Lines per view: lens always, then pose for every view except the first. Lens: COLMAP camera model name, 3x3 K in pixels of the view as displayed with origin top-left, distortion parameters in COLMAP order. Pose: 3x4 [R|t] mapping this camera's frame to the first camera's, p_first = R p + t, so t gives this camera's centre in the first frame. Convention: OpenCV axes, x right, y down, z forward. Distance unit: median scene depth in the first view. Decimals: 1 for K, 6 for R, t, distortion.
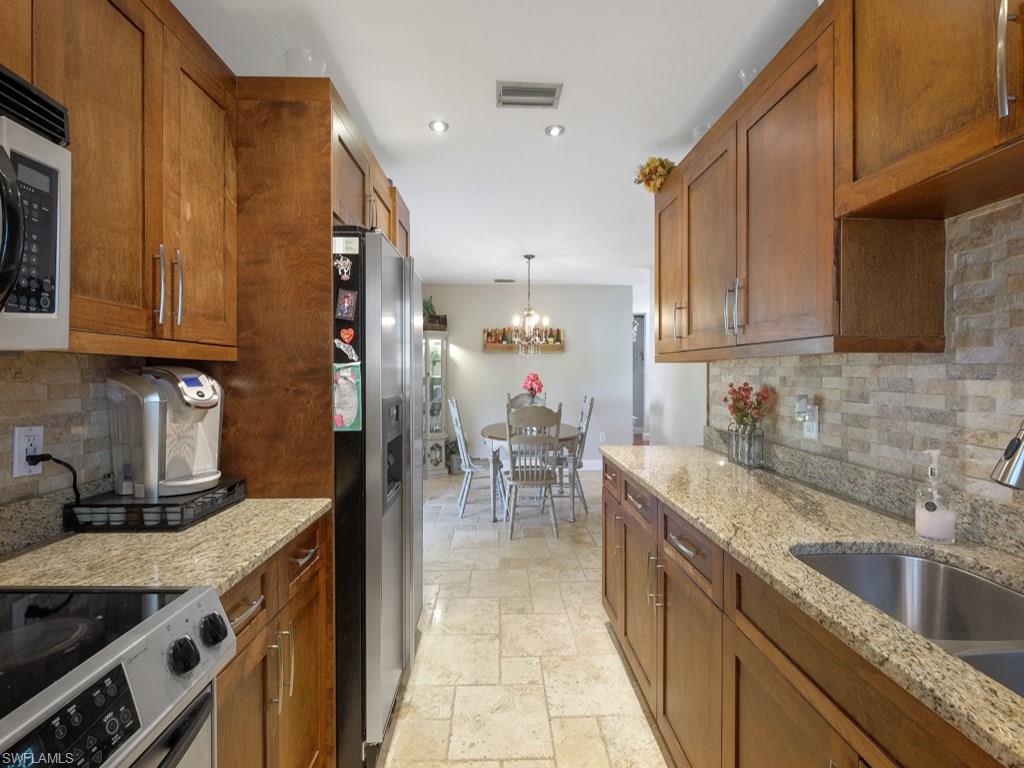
lens RADIAL K [[458.6, 0, 507.3], [0, 458.6, 375.3], [0, 0, 1]] dist [-0.003488, -0.000070]
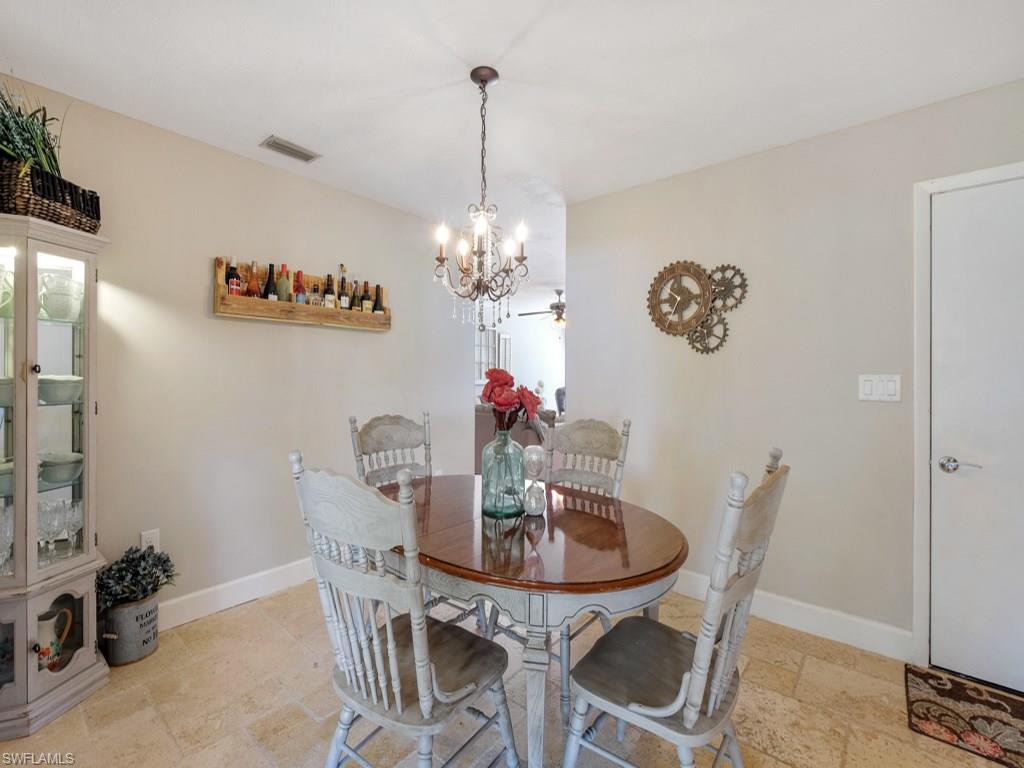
lens RADIAL K [[458.6, 0, 516.2], [0, 458.6, 374.2], [0, 0, 1]] dist [-0.003488, -0.000070]
pose [[0.641325, 0.001303, 0.767268, -0.894018], [-0.001139, 0.999999, -0.000746, 0.000593], [-0.767268, -0.000395, 0.641326, 2.603262]]
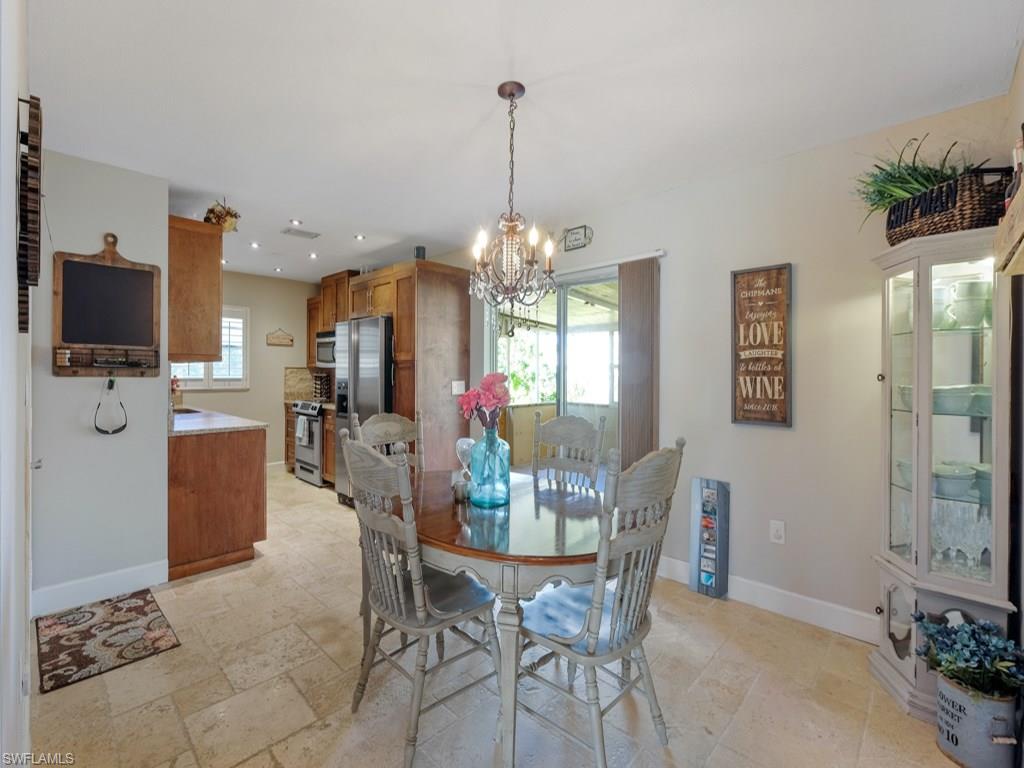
lens RADIAL K [[458.6, 0, 509.4], [0, 458.6, 375.6], [0, 0, 1]] dist [-0.003488, -0.000070]
pose [[-0.706600, 0.003097, -0.707606, 1.272476], [-0.009527, 0.999858, 0.013890, -0.025382], [0.707549, 0.016556, -0.706471, 4.725056]]
